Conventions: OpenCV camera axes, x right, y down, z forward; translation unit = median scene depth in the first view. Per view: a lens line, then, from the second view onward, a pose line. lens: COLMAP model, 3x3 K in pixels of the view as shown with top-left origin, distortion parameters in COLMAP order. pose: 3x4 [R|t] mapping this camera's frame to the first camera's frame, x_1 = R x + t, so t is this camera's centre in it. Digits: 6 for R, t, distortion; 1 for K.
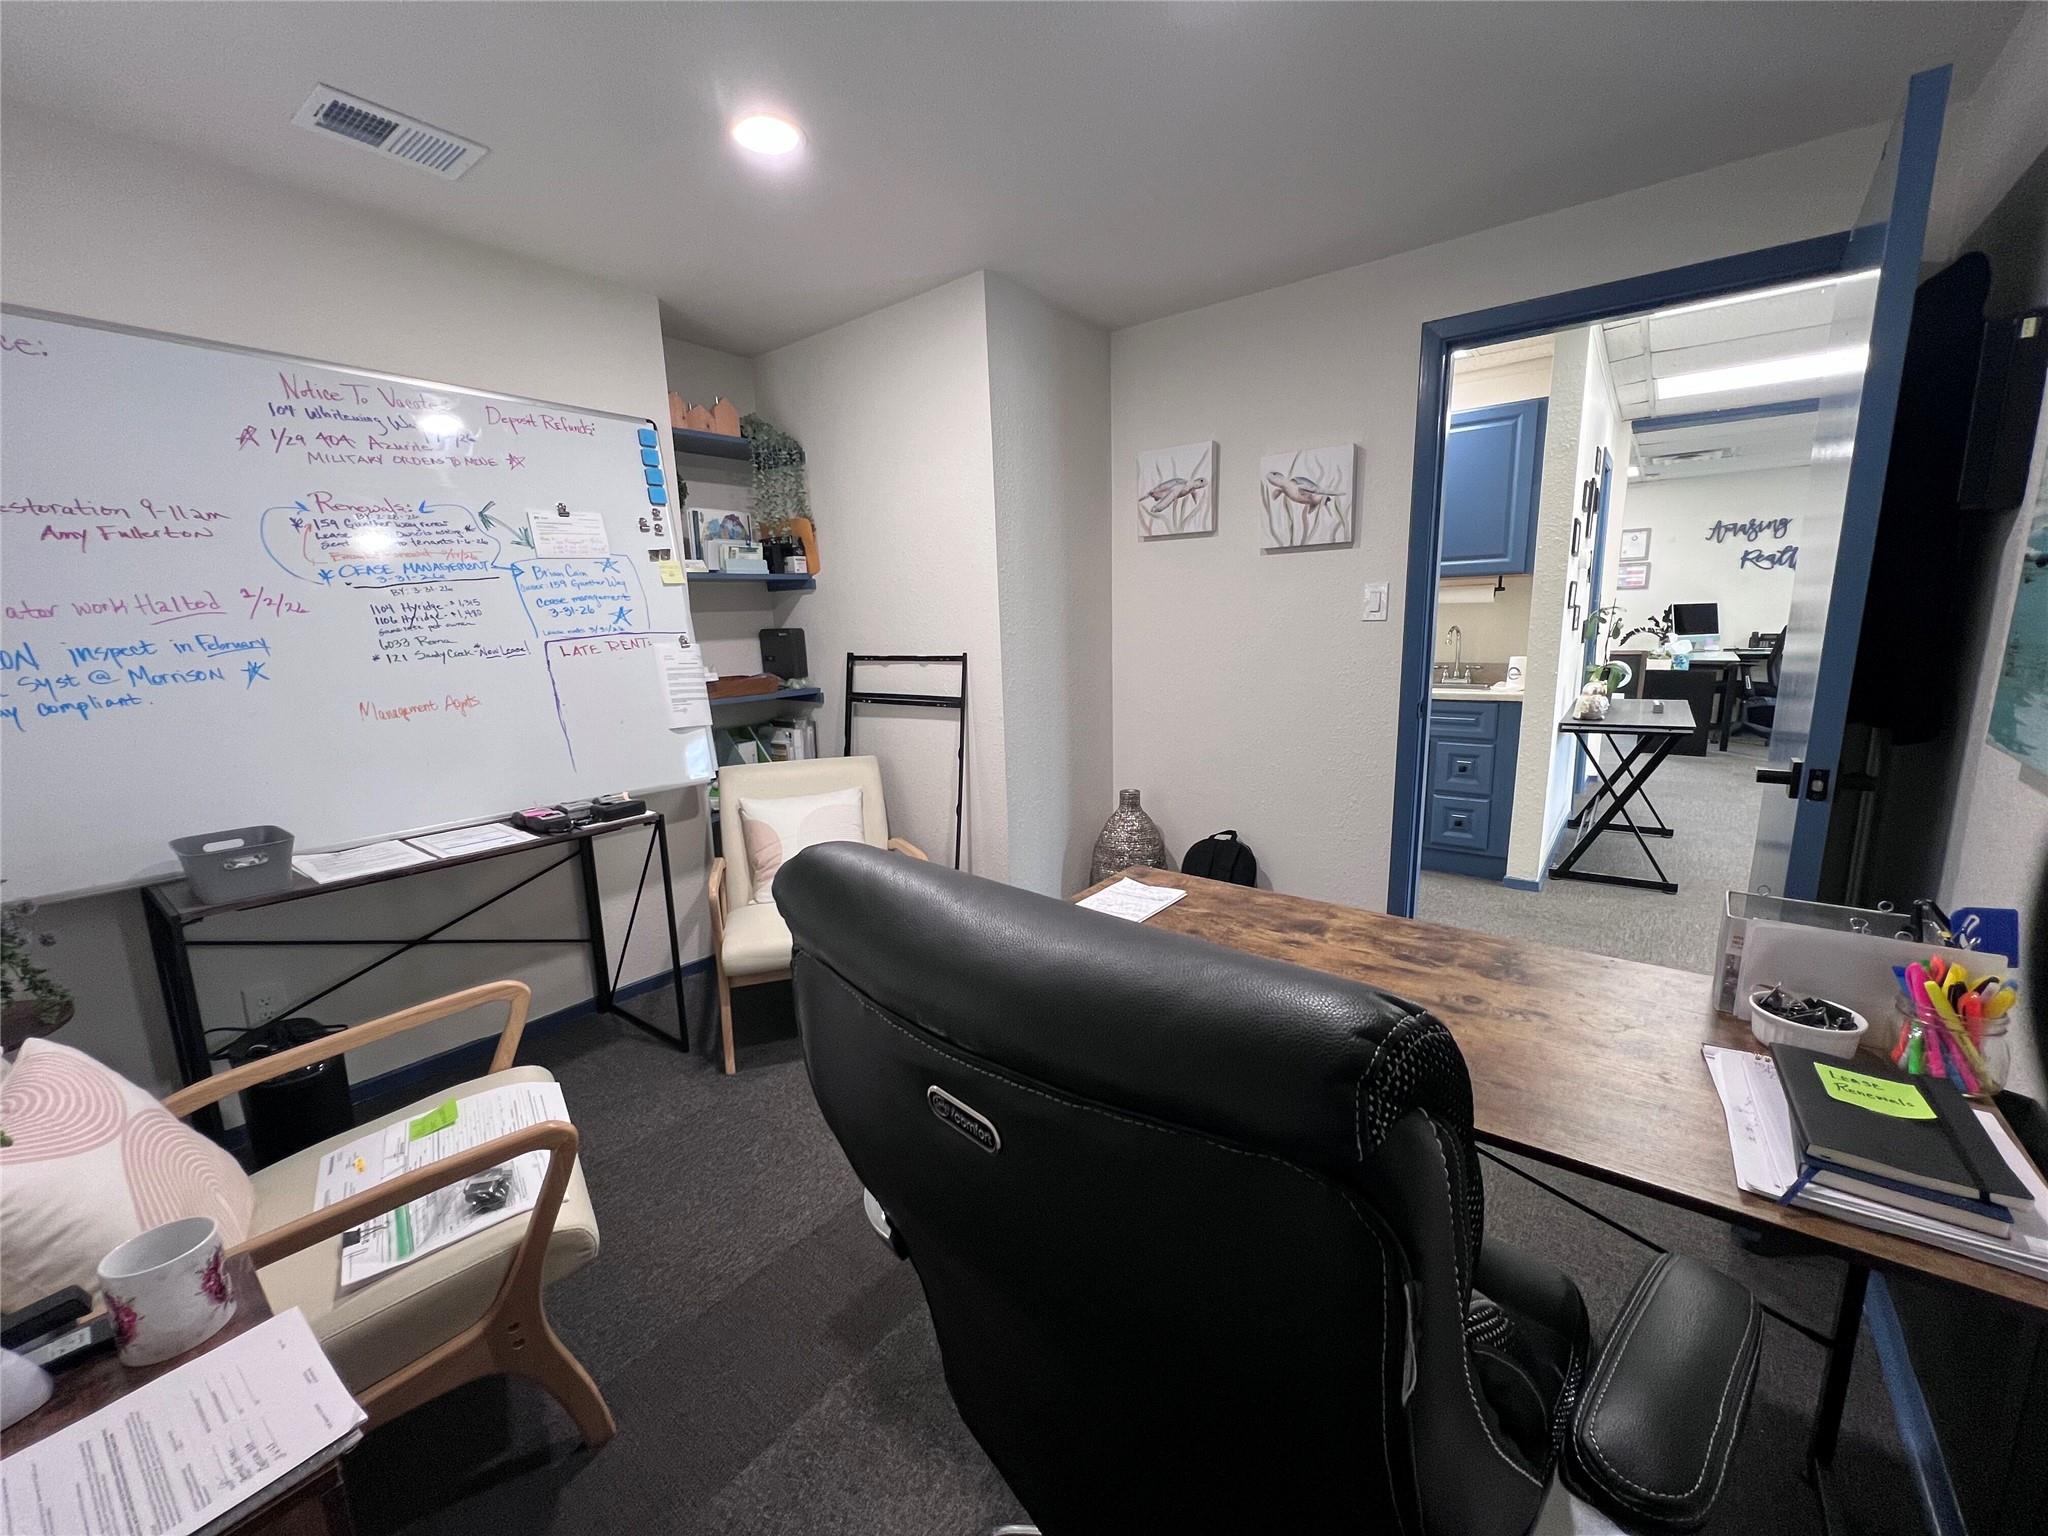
lens RADIAL K [[806.1, 0, 1031.8], [0, 806.1, 762.0], [0, 0, 1]] dist [0.001318, 0.000053]
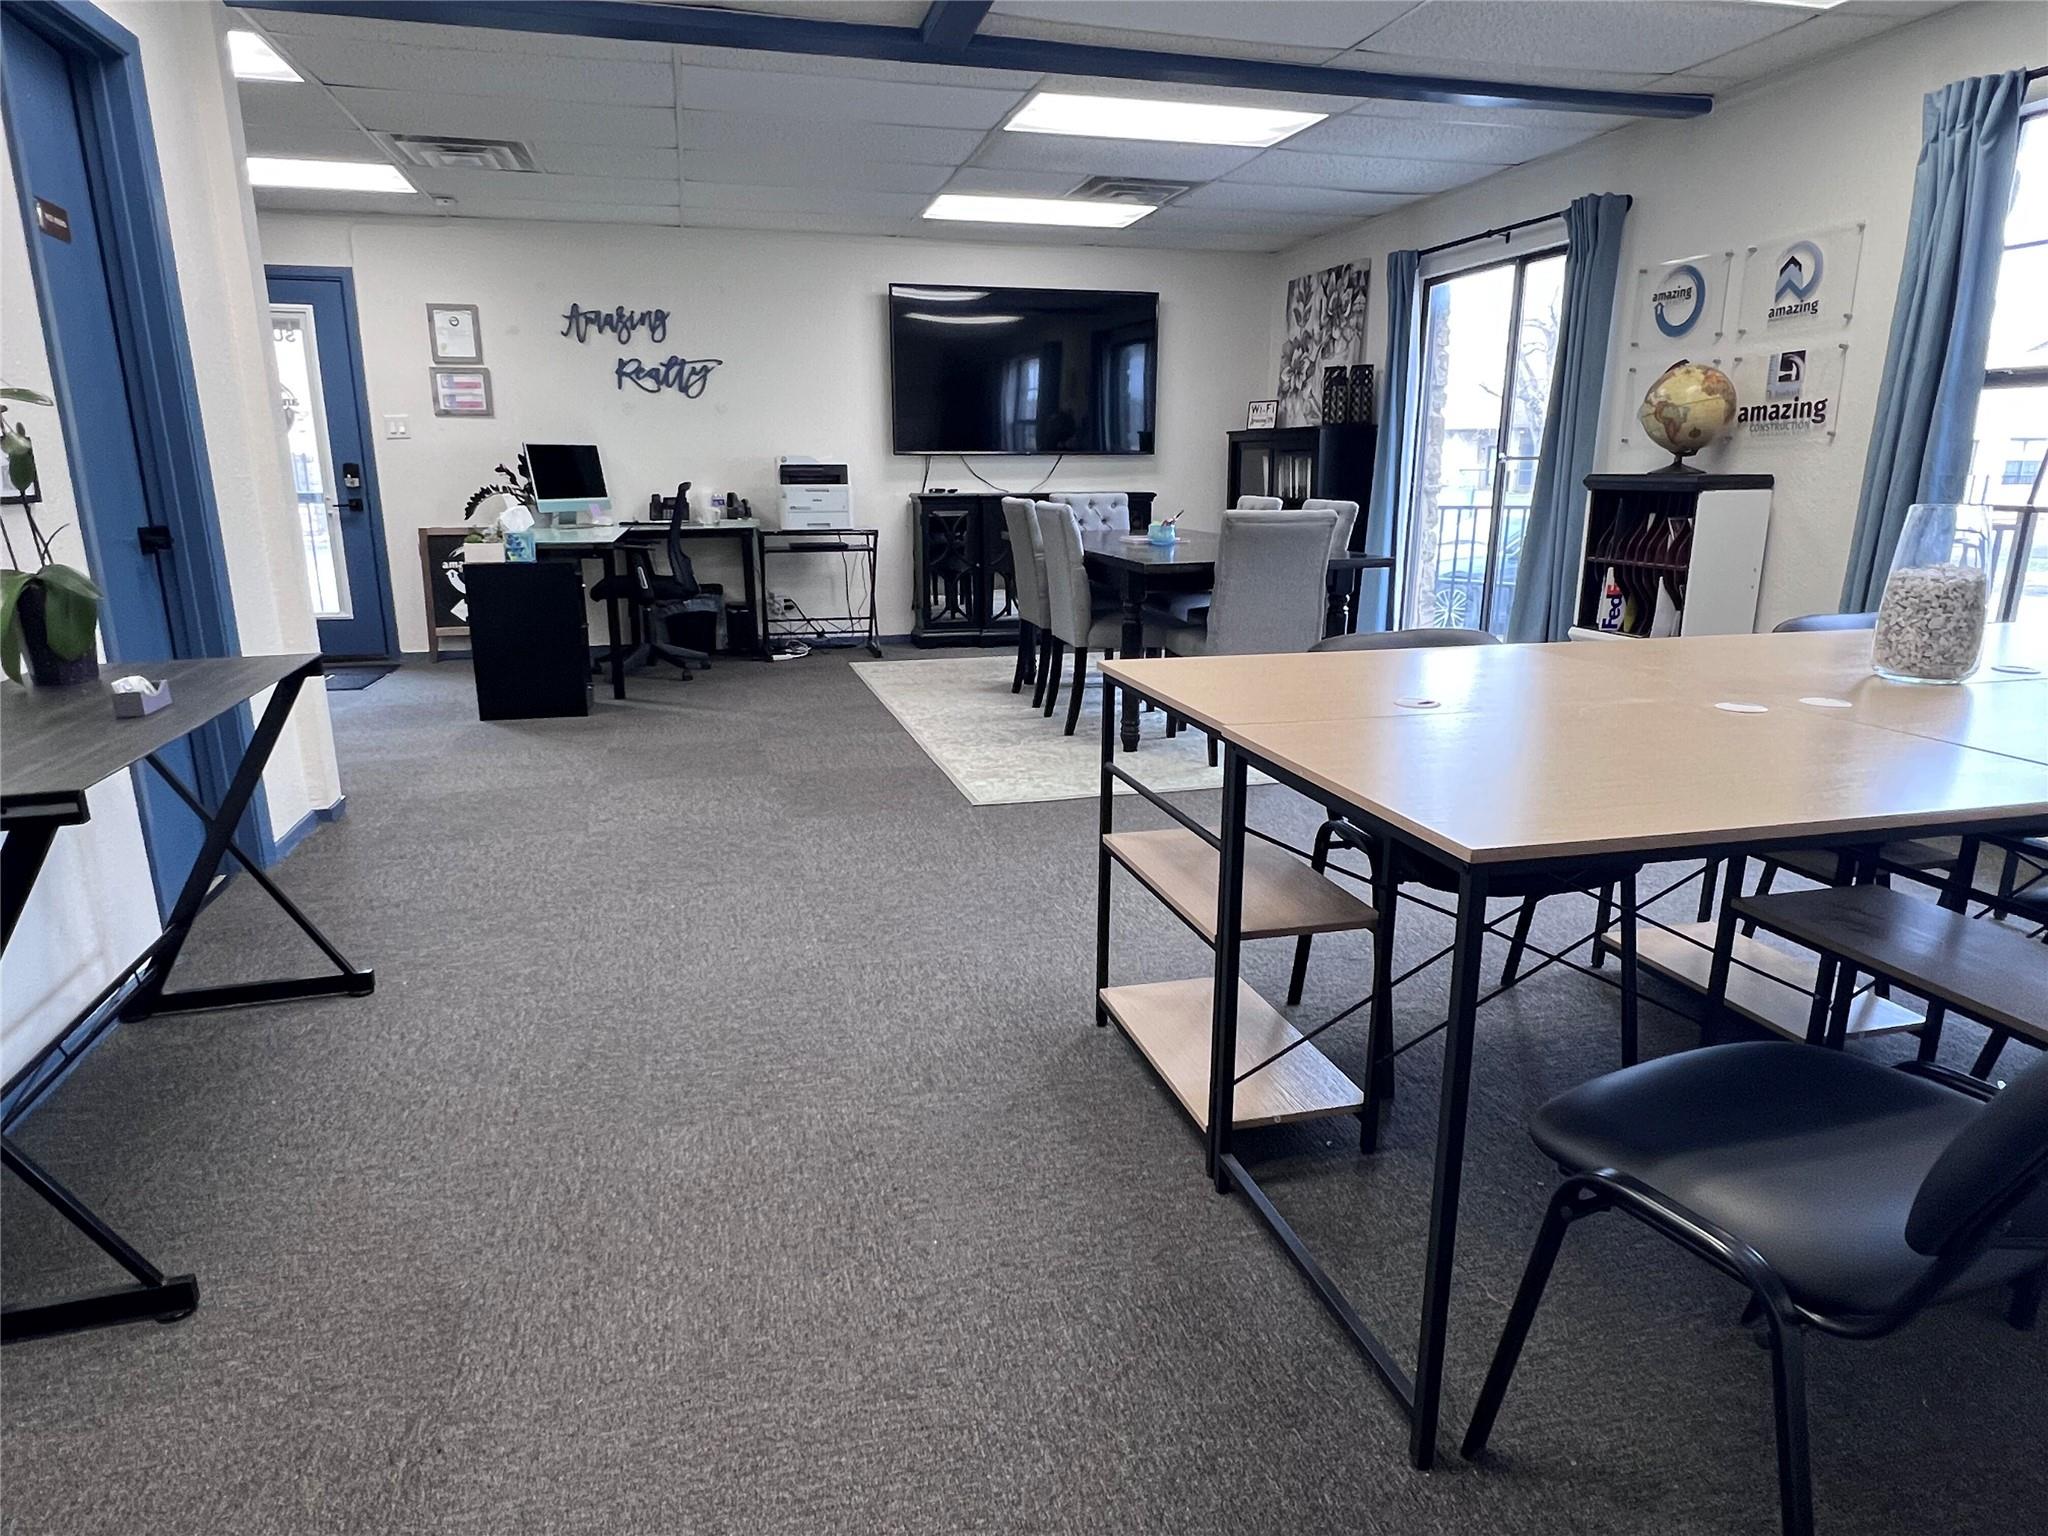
lens RADIAL K [[1209.1, 0, 1014.5], [0, 1209.1, 772.4], [0, 0, 1]] dist [0.001827, -0.002665]
pose [[0.608920, -0.173516, 0.774021, 0.345506], [0.128615, 0.984467, 0.119512, -0.028727], [-0.782735, 0.026777, 0.621778, 0.234425]]
